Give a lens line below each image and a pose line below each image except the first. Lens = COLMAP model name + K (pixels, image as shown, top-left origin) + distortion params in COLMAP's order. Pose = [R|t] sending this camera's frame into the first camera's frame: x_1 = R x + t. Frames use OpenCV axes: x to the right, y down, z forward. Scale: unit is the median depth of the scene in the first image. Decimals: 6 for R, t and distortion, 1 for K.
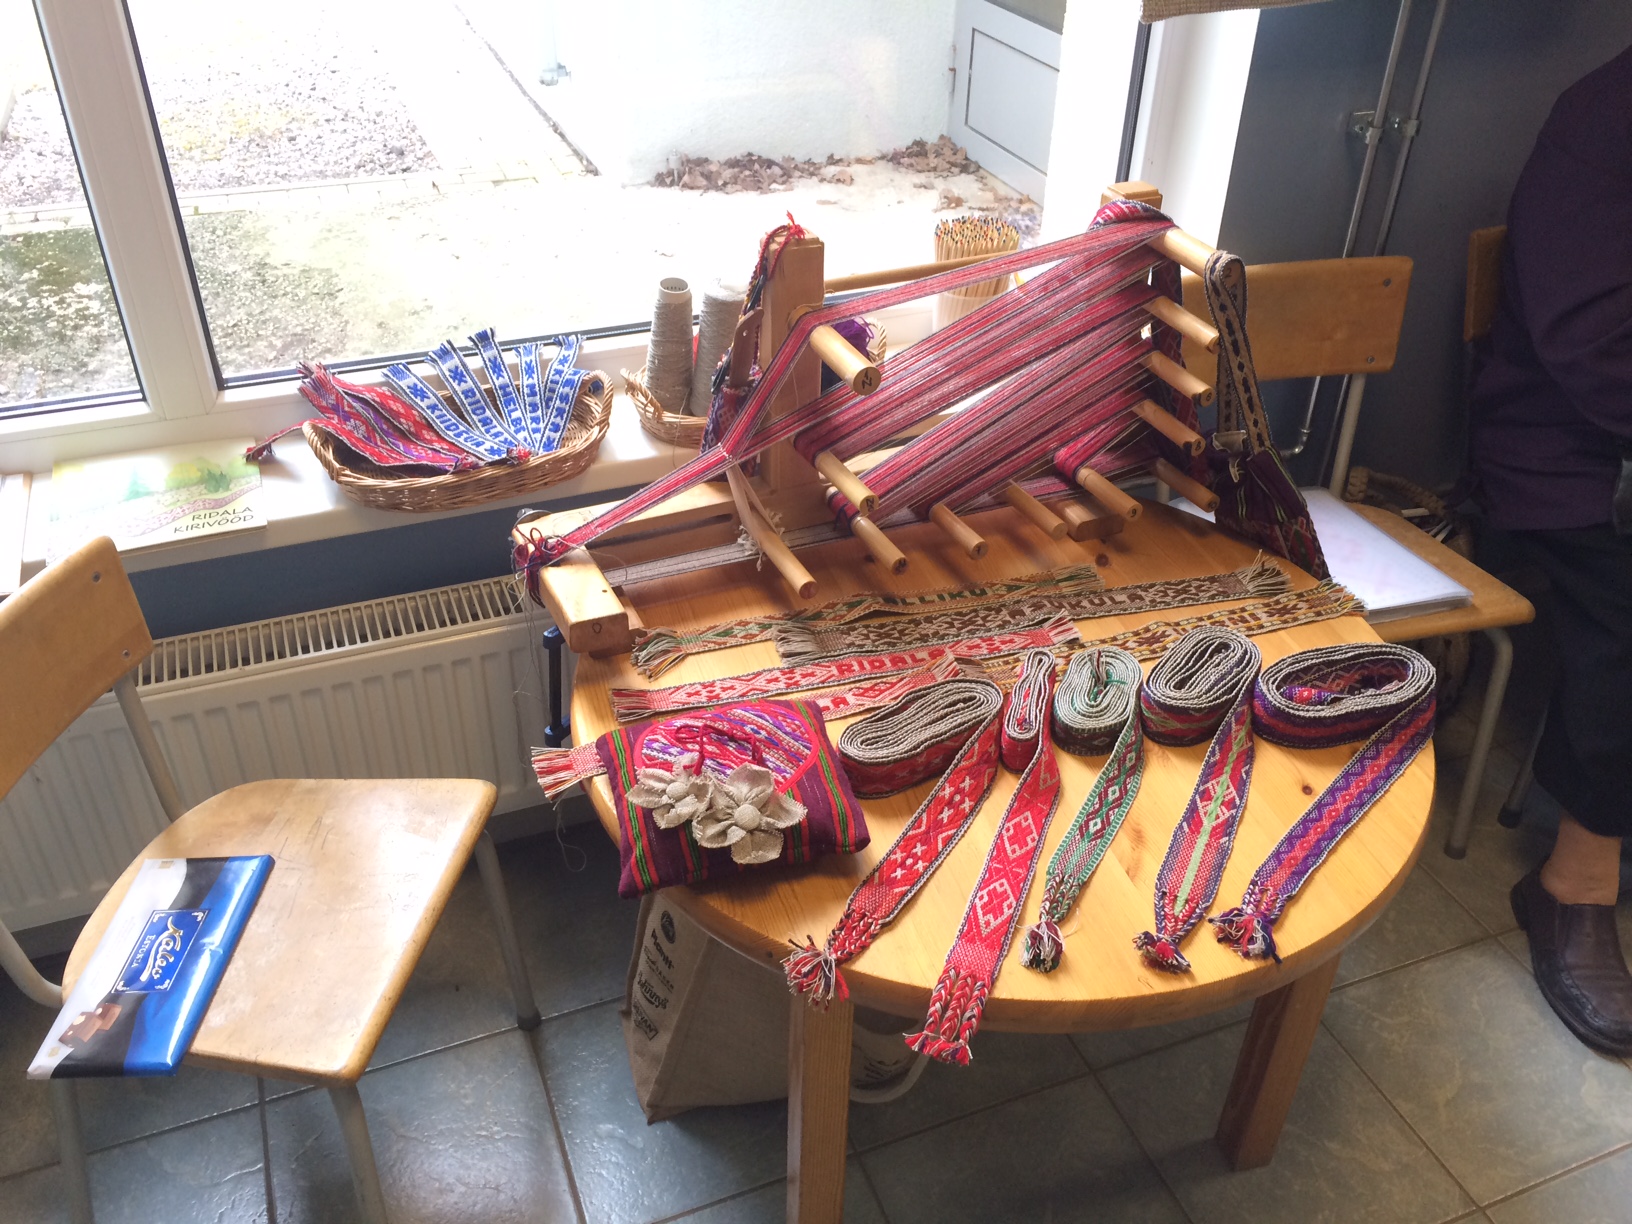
lens RADIAL K [[1386.1, 0, 816.0], [0, 1386.1, 612.0], [0, 0, 1]] dist [0.080110, -0.117407]
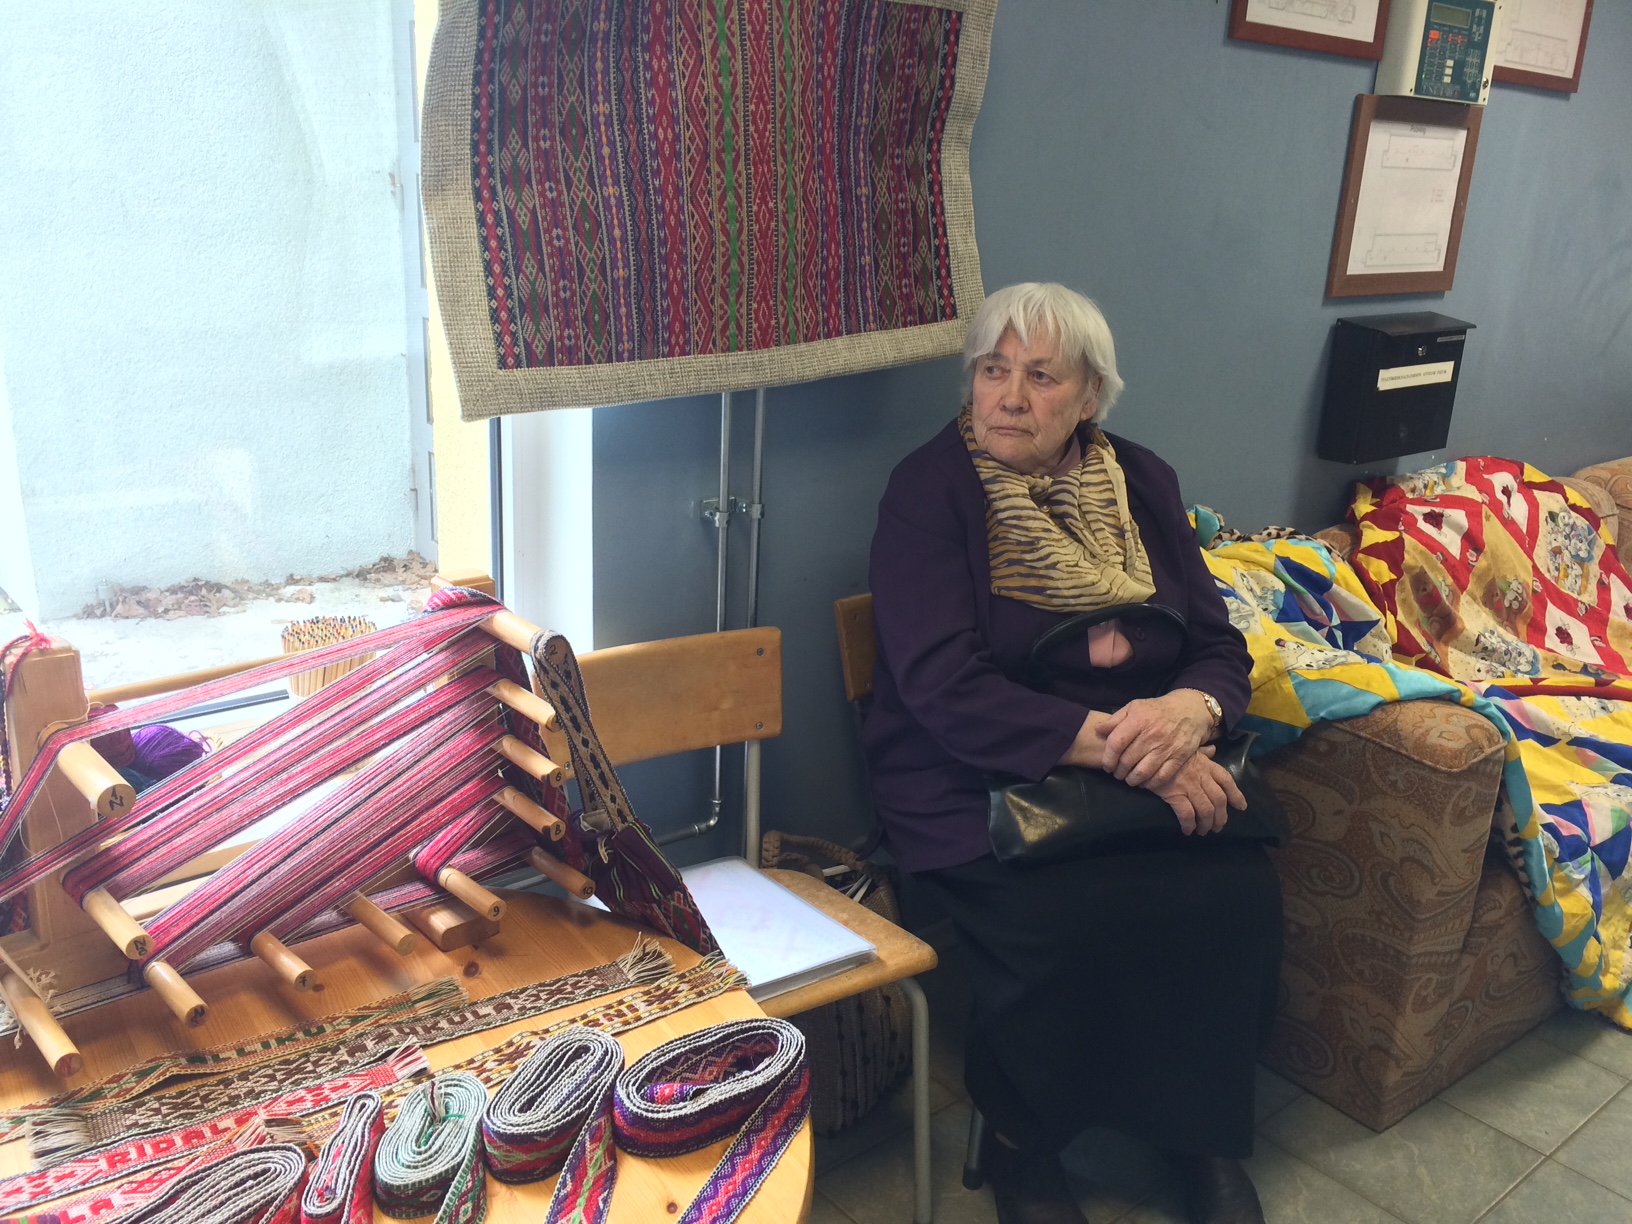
lens RADIAL K [[1386.1, 0, 816.0], [0, 1386.1, 612.0], [0, 0, 1]] dist [0.080110, -0.117407]
pose [[0.947792, -0.068426, 0.311462, 0.159138], [0.153492, 0.954012, -0.257491, 0.009386], [-0.279519, 0.291855, 0.914708, 0.051731]]
